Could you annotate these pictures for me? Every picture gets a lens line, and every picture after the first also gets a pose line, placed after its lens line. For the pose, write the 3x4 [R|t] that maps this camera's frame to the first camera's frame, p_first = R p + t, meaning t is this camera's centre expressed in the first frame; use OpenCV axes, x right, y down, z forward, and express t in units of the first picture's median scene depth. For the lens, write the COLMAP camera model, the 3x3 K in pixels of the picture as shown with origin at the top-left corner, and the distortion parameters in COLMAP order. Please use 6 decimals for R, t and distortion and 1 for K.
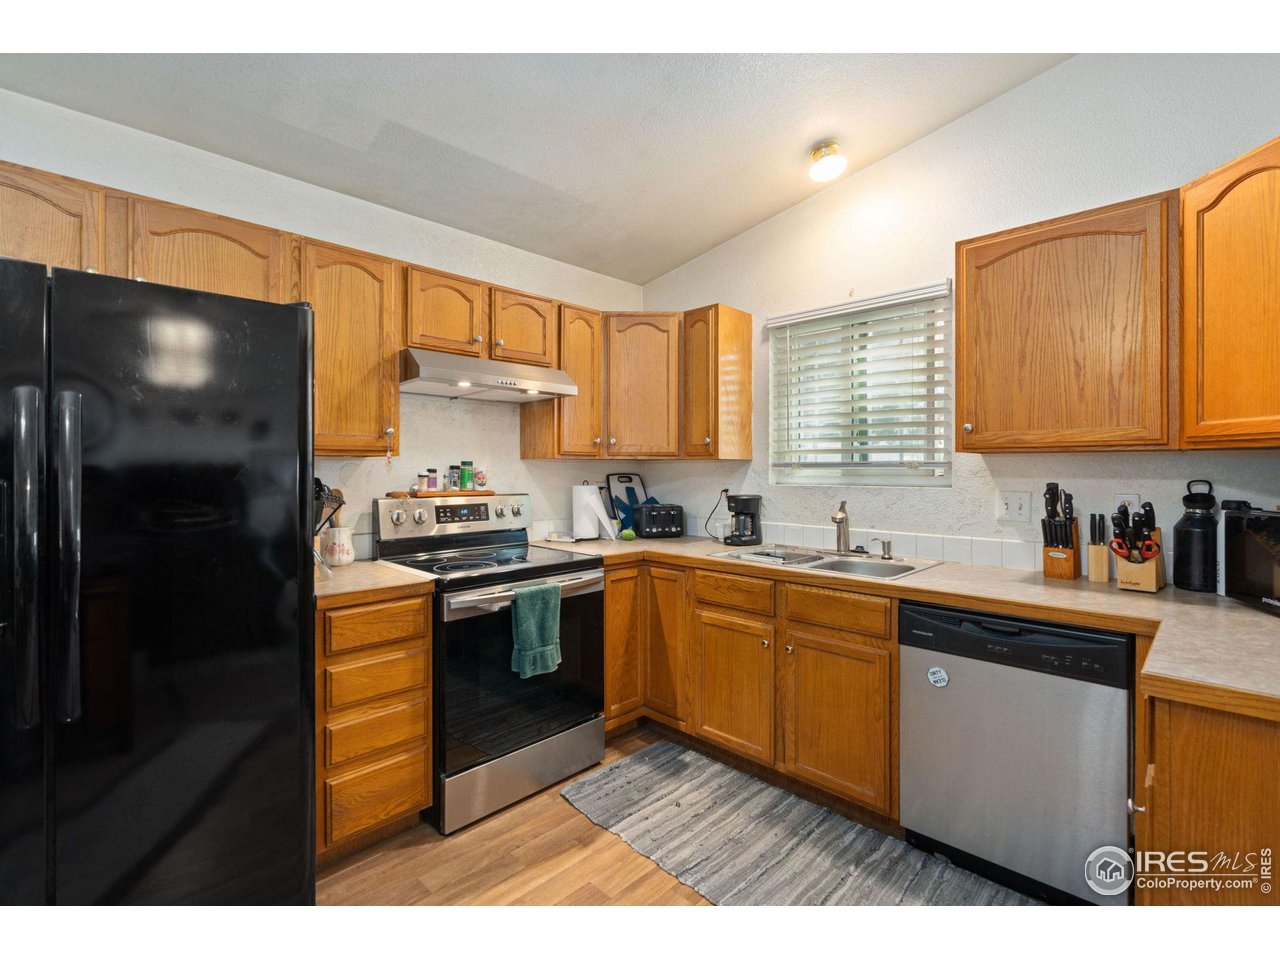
lens RADIAL K [[587.8, 0, 641.3], [0, 587.8, 469.9], [0, 0, 1]] dist [-0.001649, 0.001124]
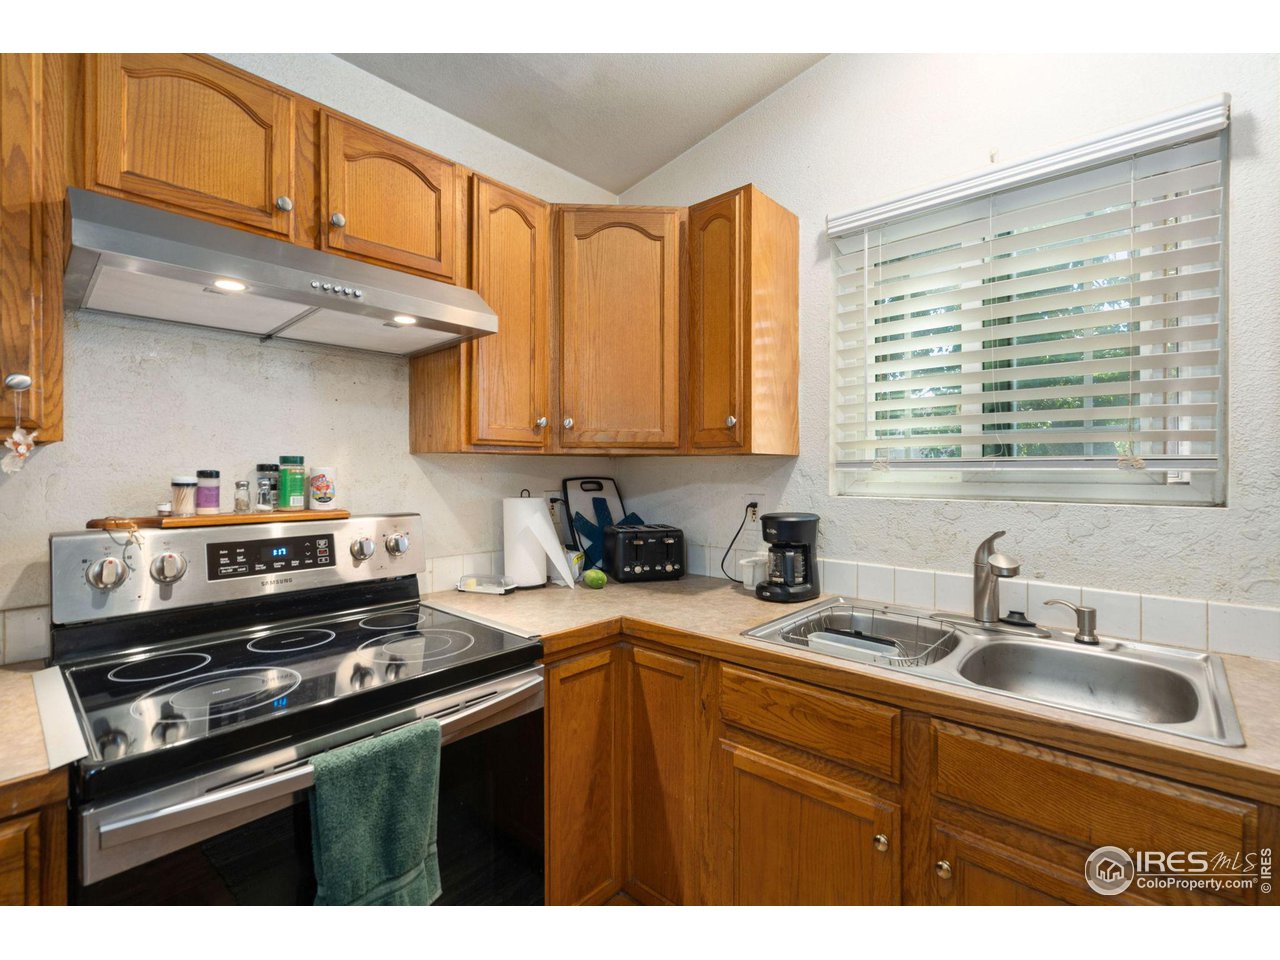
lens RADIAL K [[587.8, 0, 644.3], [0, 587.8, 468.4], [0, 0, 1]] dist [-0.001649, 0.001124]
pose [[0.998836, 0.000564, 0.048226, -0.001136], [-0.000382, 0.999993, -0.003786, -0.001600], [-0.048228, 0.003764, 0.998829, 0.447495]]
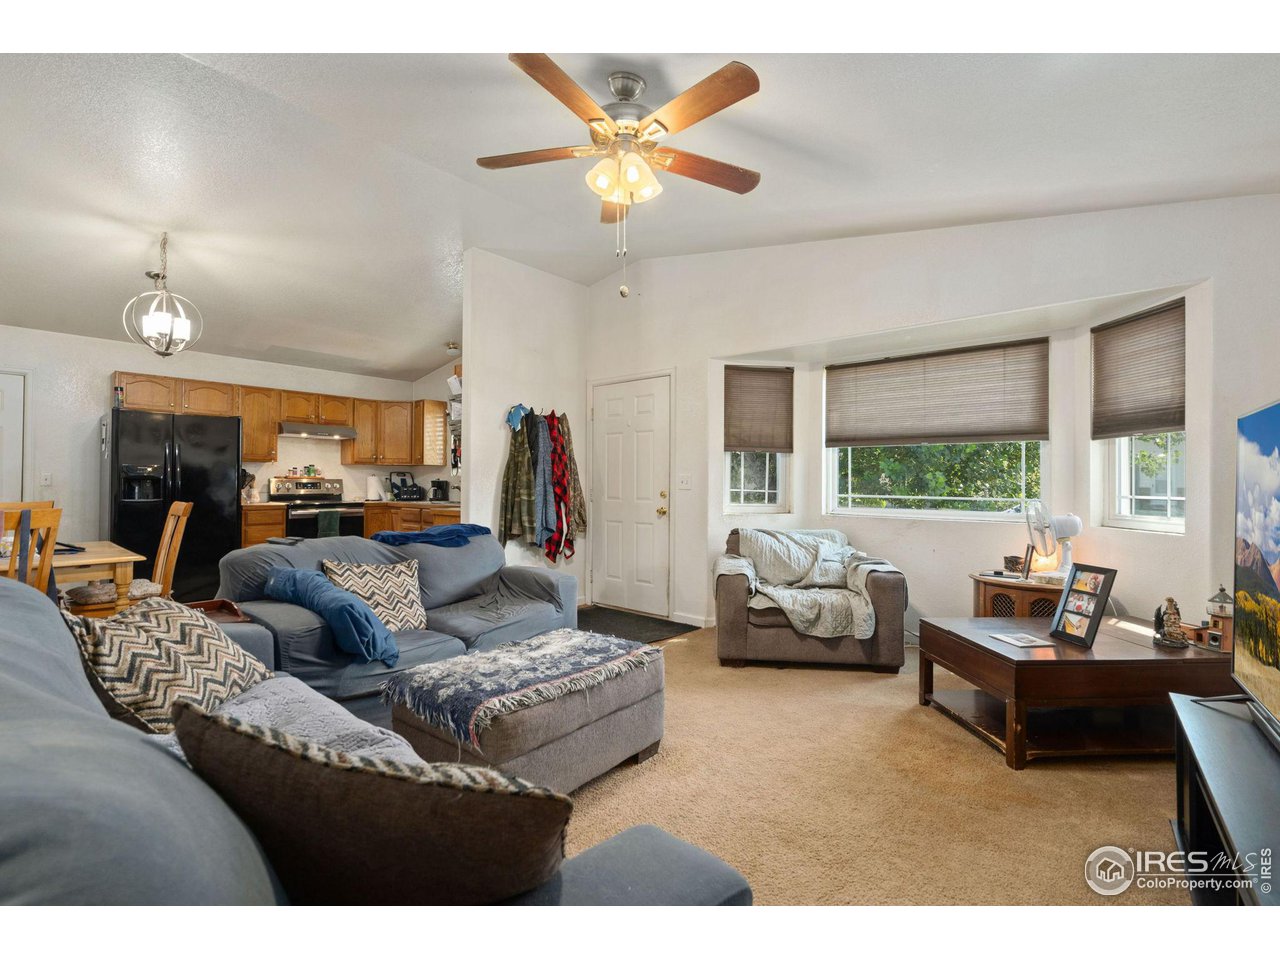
lens RADIAL K [[587.8, 0, 641.5], [0, 587.8, 472.9], [0, 0, 1]] dist [-0.001649, 0.001124]
pose [[0.998144, 0.003227, 0.060817, 0.893438], [-0.001875, 0.999750, -0.022279, 0.069380], [-0.060874, 0.022124, 0.997900, -1.460832]]
